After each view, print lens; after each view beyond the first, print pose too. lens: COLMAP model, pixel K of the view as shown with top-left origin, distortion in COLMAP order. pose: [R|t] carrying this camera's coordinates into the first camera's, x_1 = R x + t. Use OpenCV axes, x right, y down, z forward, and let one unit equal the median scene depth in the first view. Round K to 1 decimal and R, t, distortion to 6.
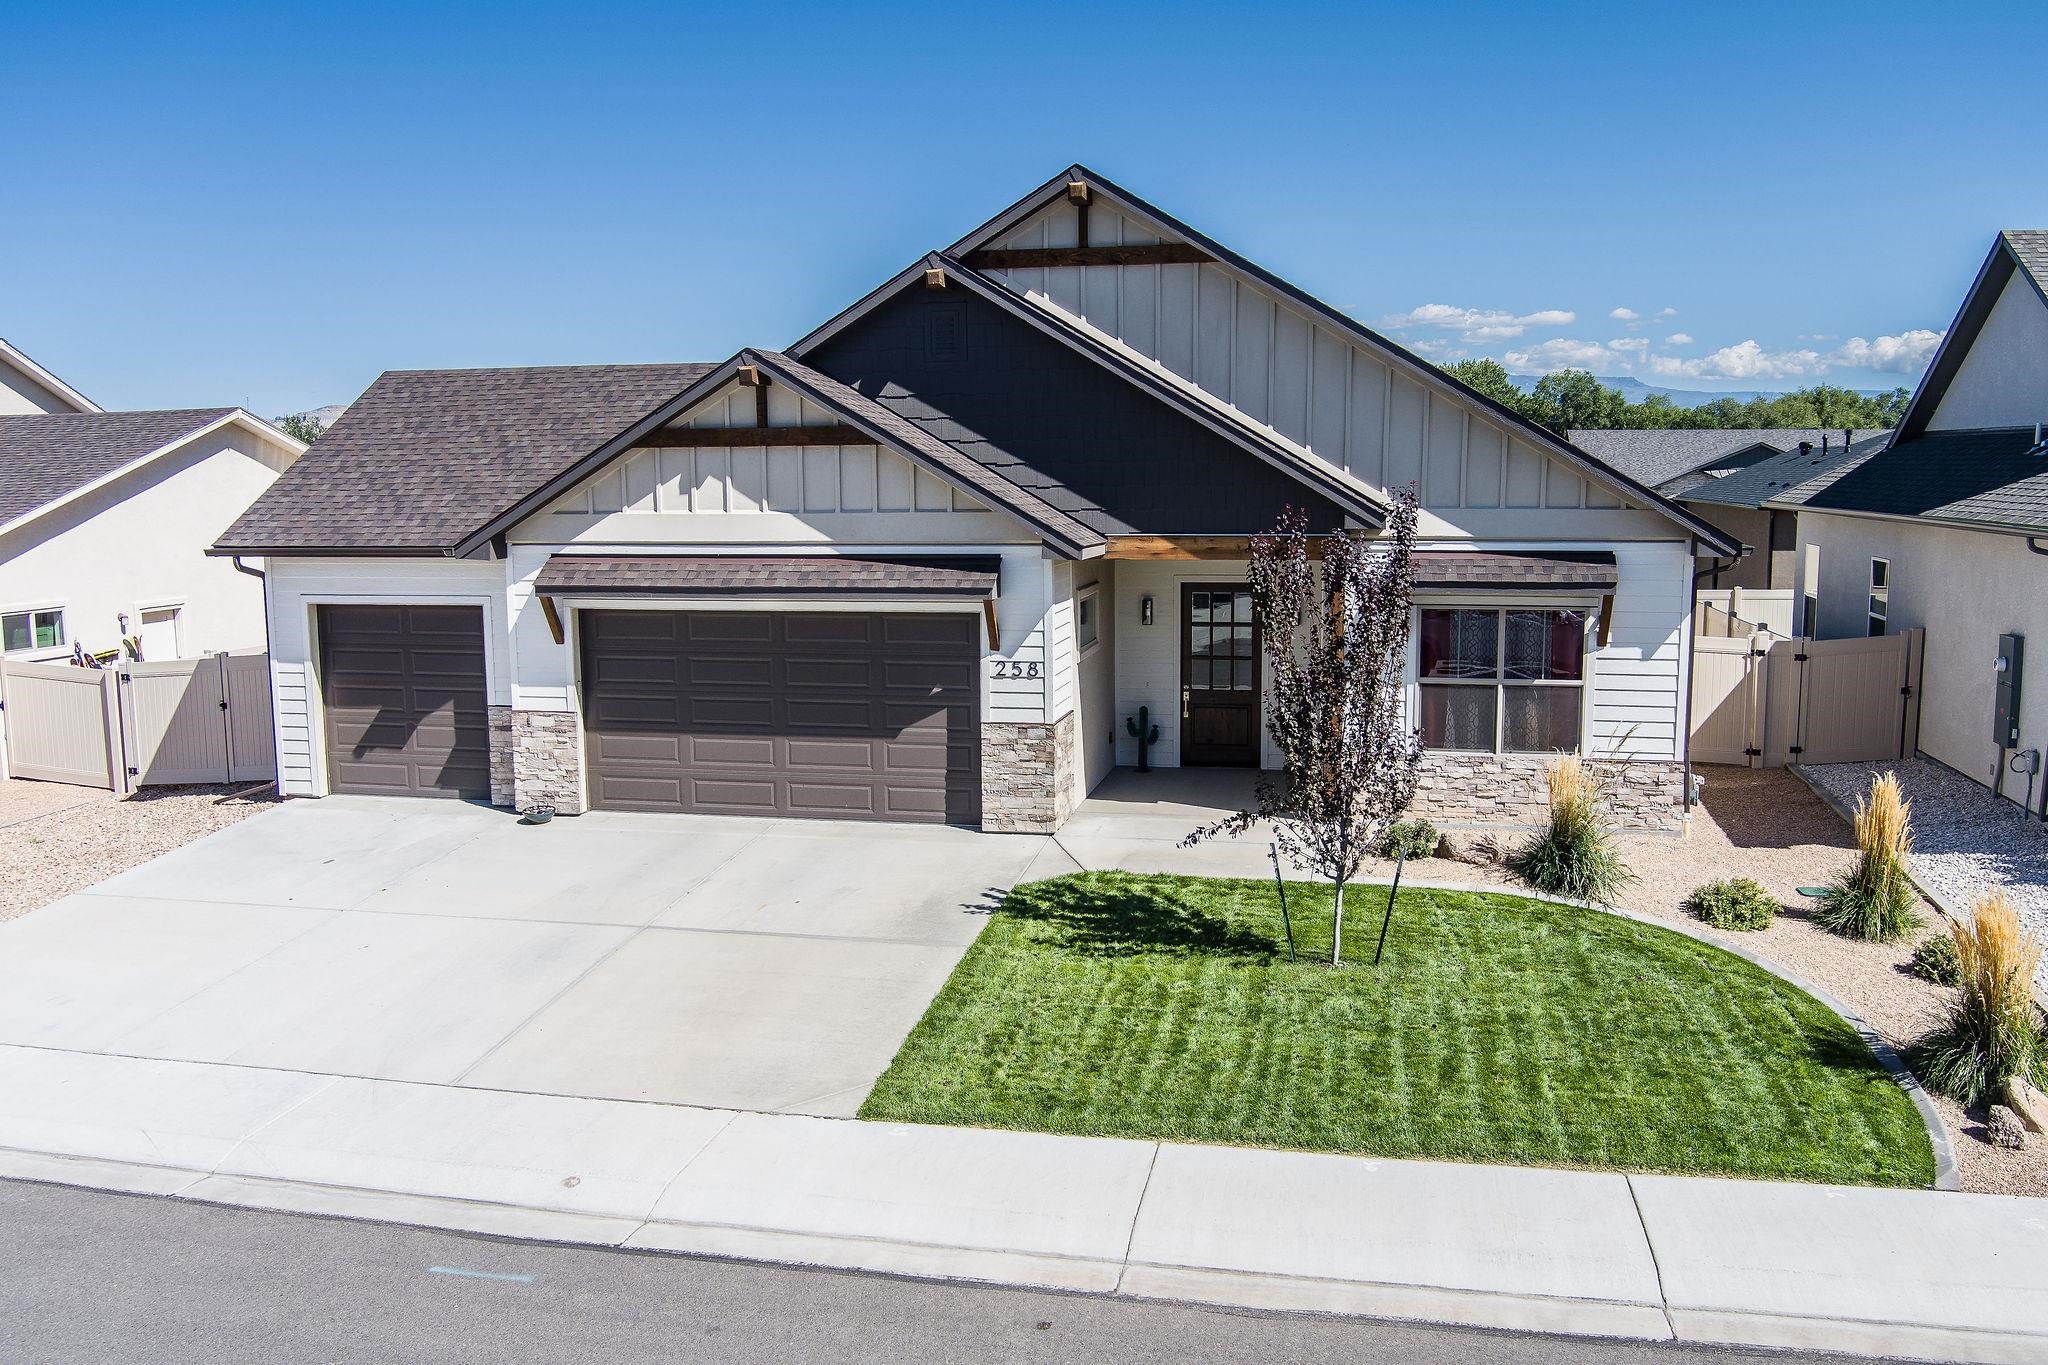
lens RADIAL K [[1664.4, 0, 1024.0], [0, 1664.4, 682.5], [0, 0, 1]] dist [-0.087660, 0.043731]
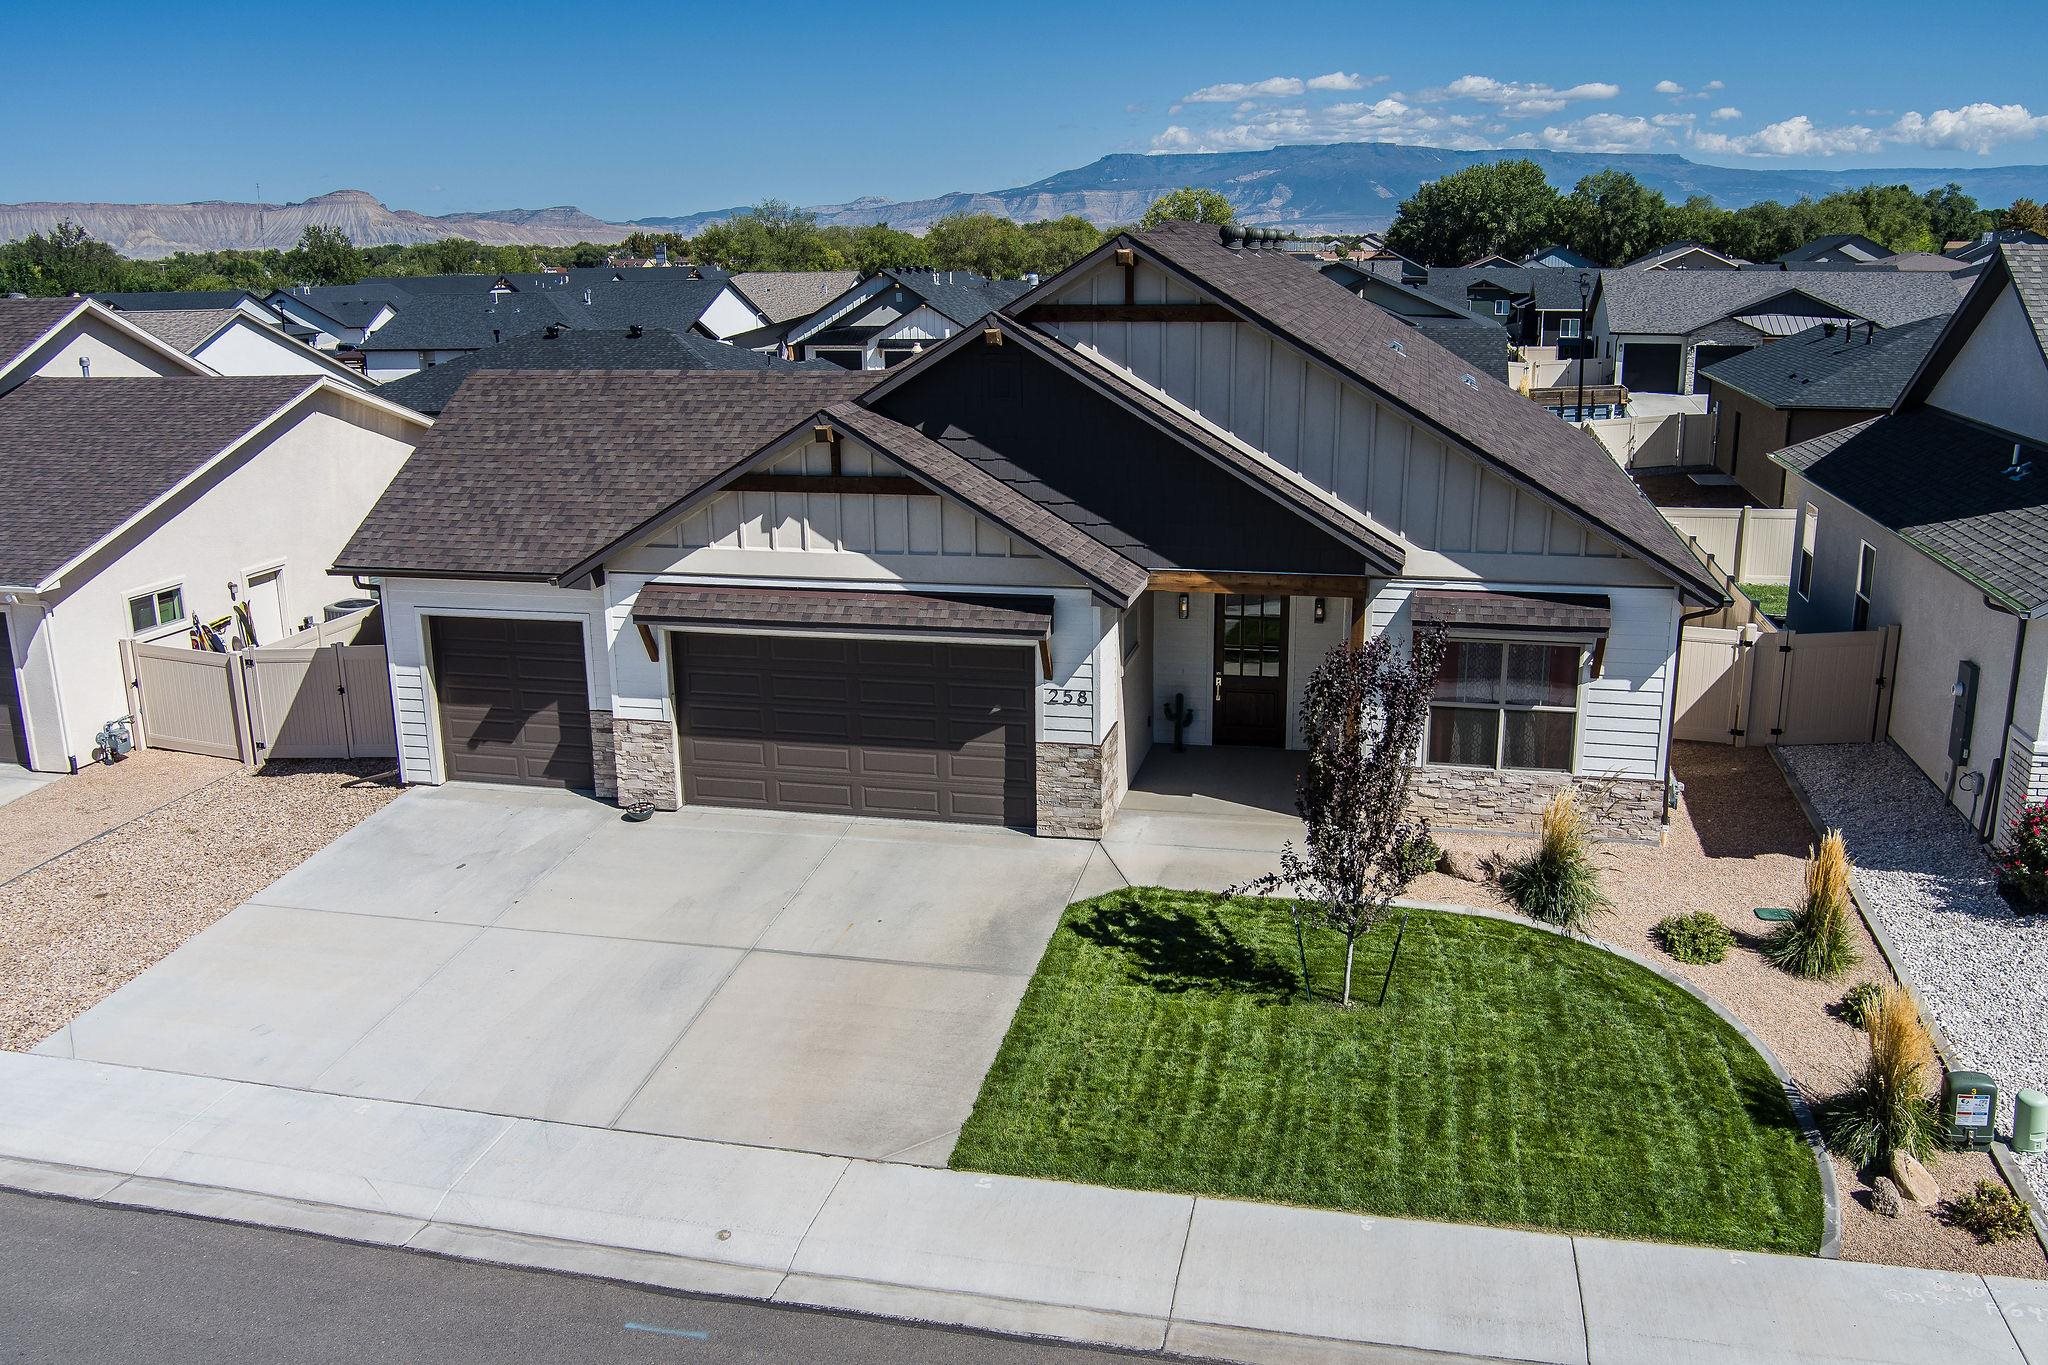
lens RADIAL K [[1664.4, 0, 1024.0], [0, 1664.4, 682.5], [0, 0, 1]] dist [-0.087660, 0.043731]
pose [[0.999879, 0.000066, -0.015534, -0.016649], [0.001891, 0.992036, 0.125940, -0.158413], [0.015419, -0.125955, 0.991916, -0.107659]]
